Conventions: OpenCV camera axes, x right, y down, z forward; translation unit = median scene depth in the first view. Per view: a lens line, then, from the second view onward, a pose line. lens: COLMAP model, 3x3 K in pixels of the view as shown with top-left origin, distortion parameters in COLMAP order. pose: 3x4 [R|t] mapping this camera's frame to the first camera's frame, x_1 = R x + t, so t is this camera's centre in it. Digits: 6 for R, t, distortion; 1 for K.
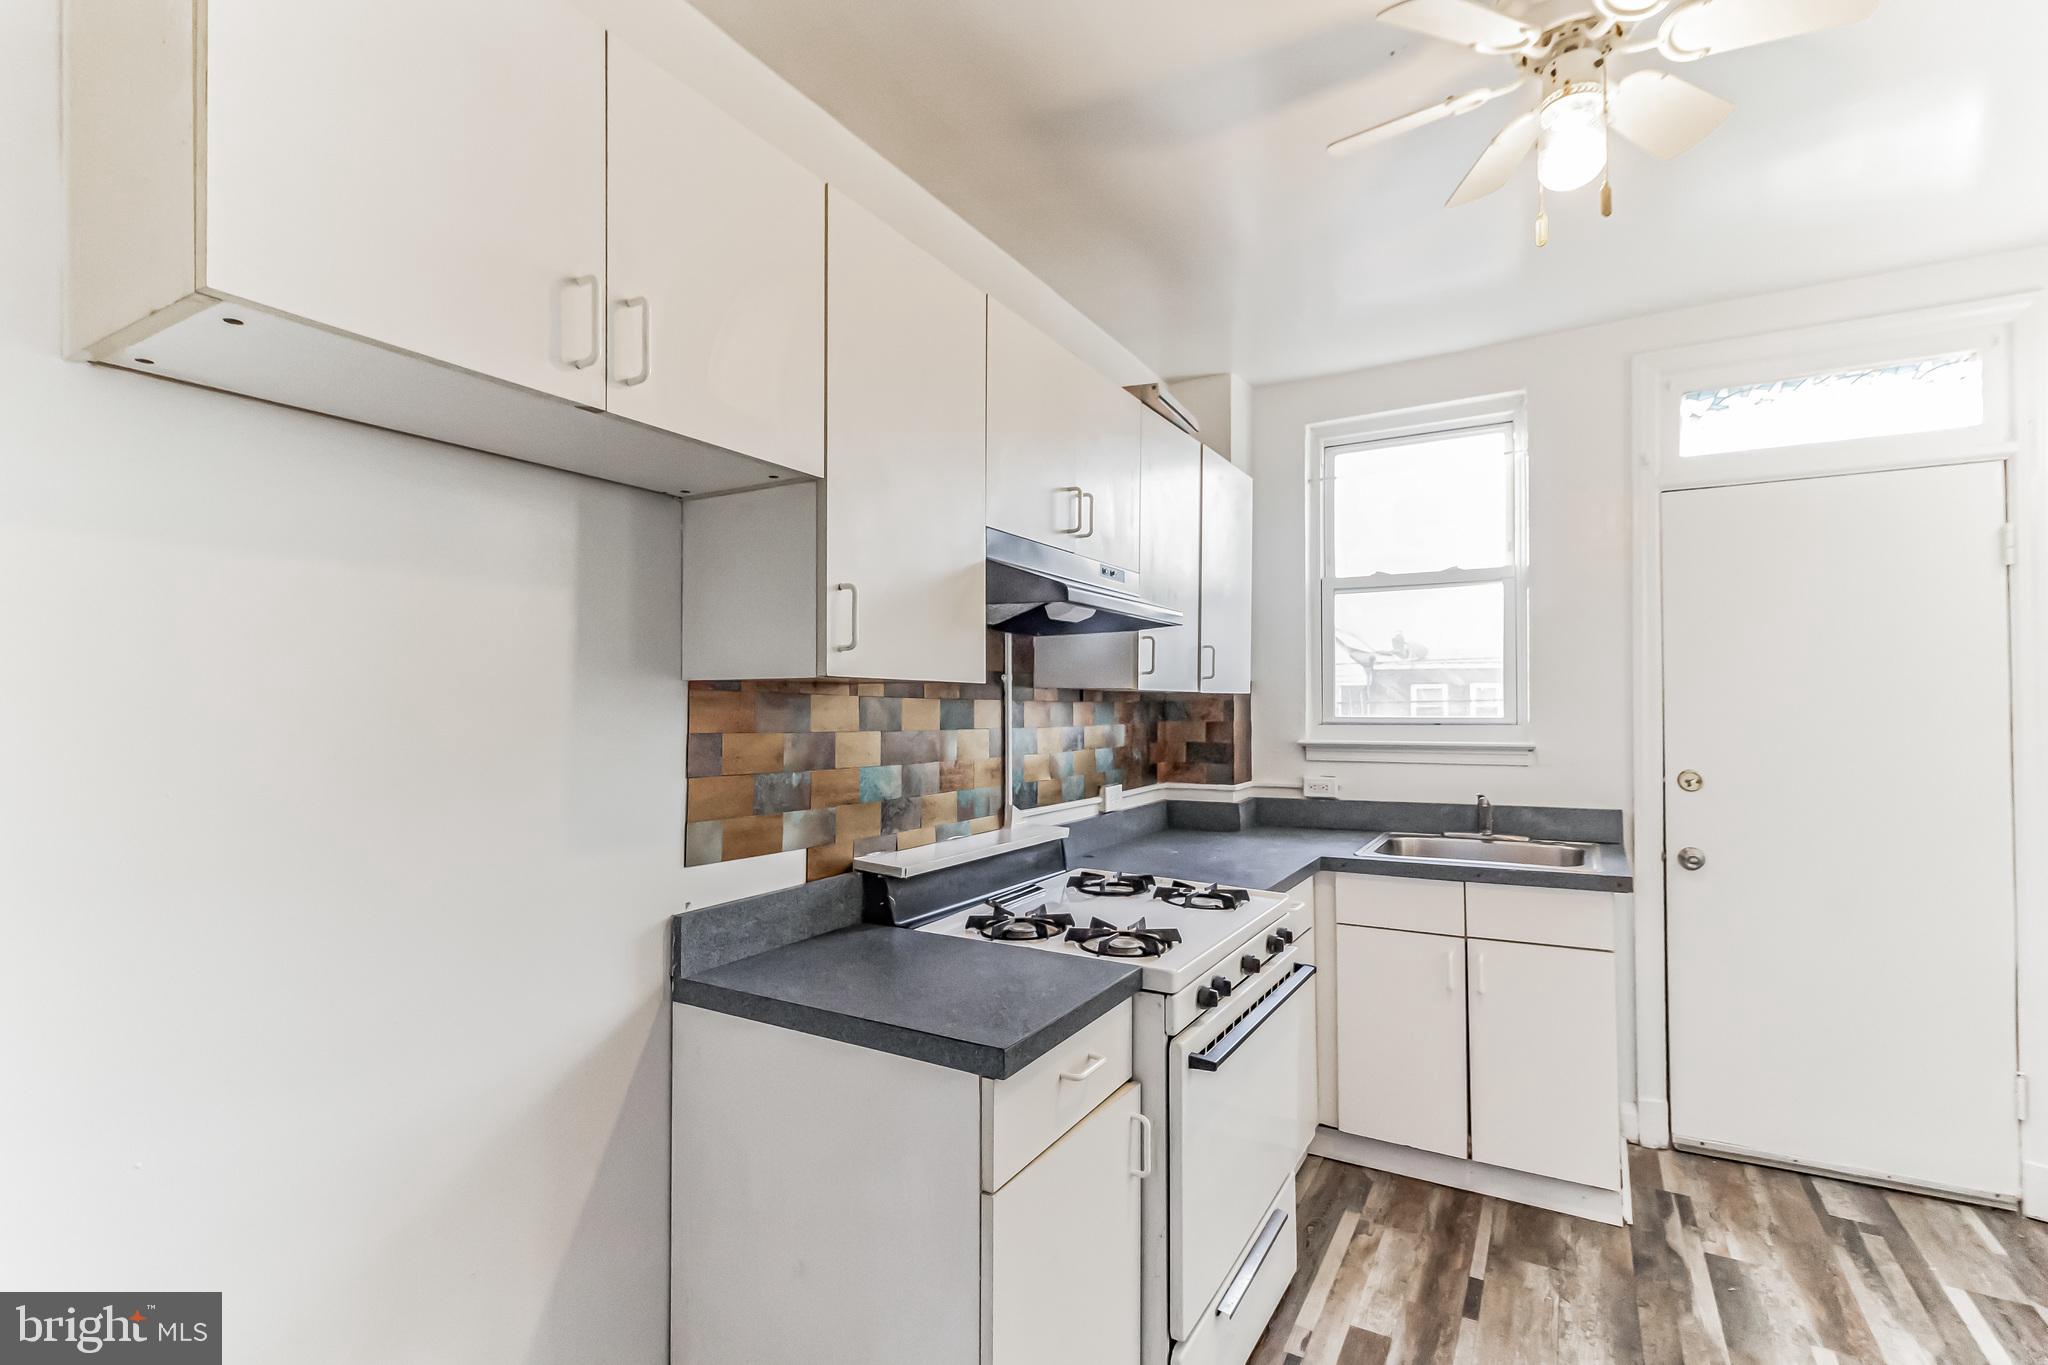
lens RADIAL K [[948.0, 0, 1024.0], [0, 948.0, 682.5], [0, 0, 1]] dist [-0.000095, -0.000026]
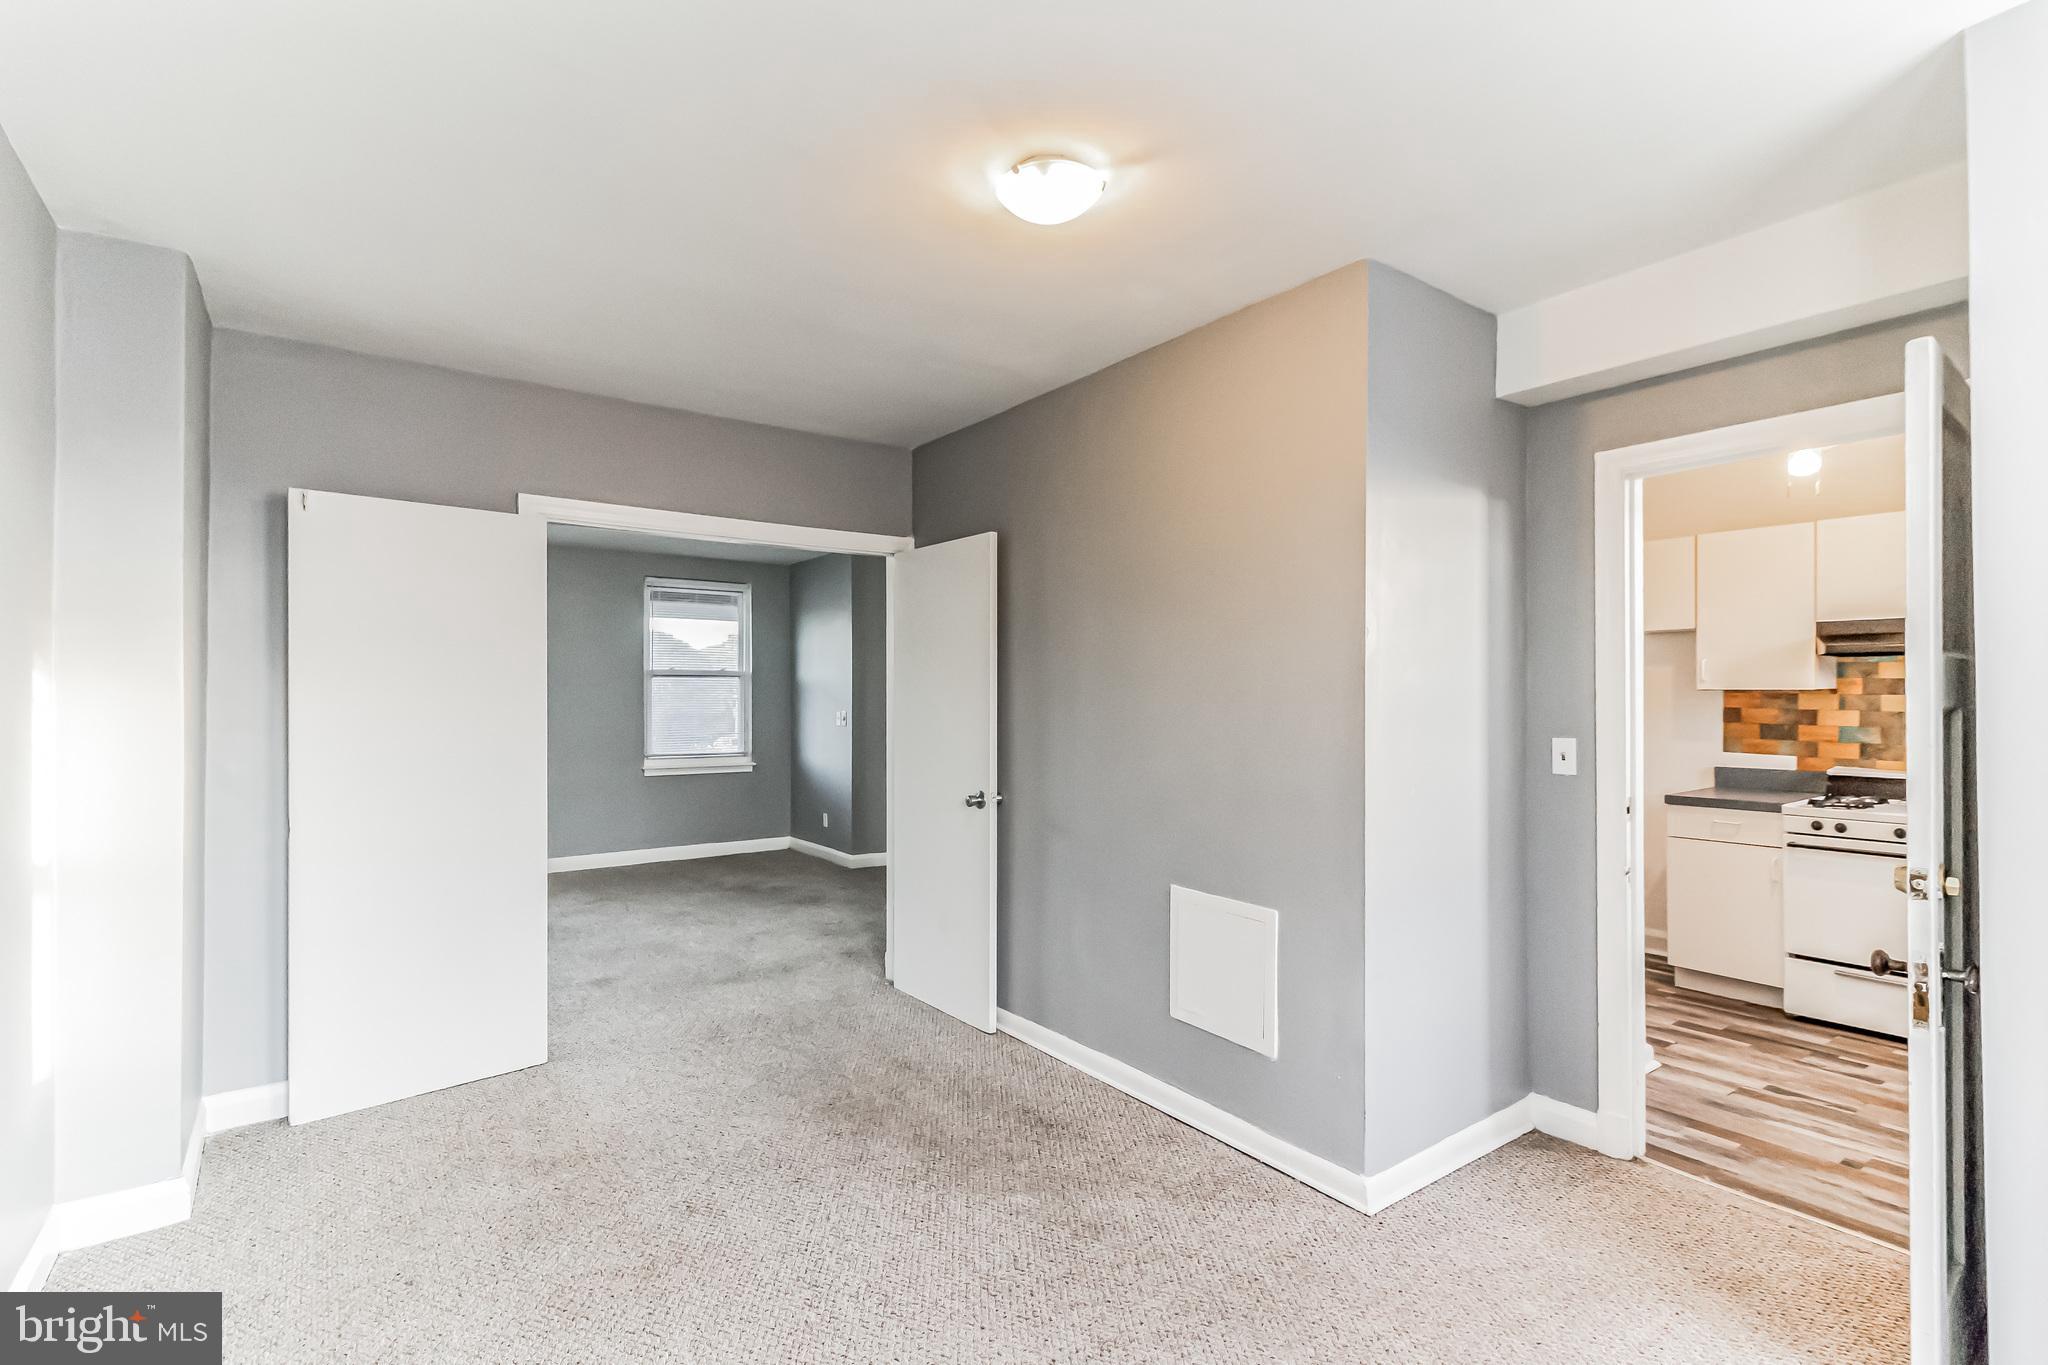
lens RADIAL K [[948.0, 0, 1024.0], [0, 948.0, 682.5], [0, 0, 1]] dist [-0.000095, -0.000026]
pose [[-0.396584, -0.004999, -0.917985, 2.850125], [0.025705, 0.999533, -0.016548, -0.027830], [0.917639, -0.030160, -0.396270, 0.137333]]
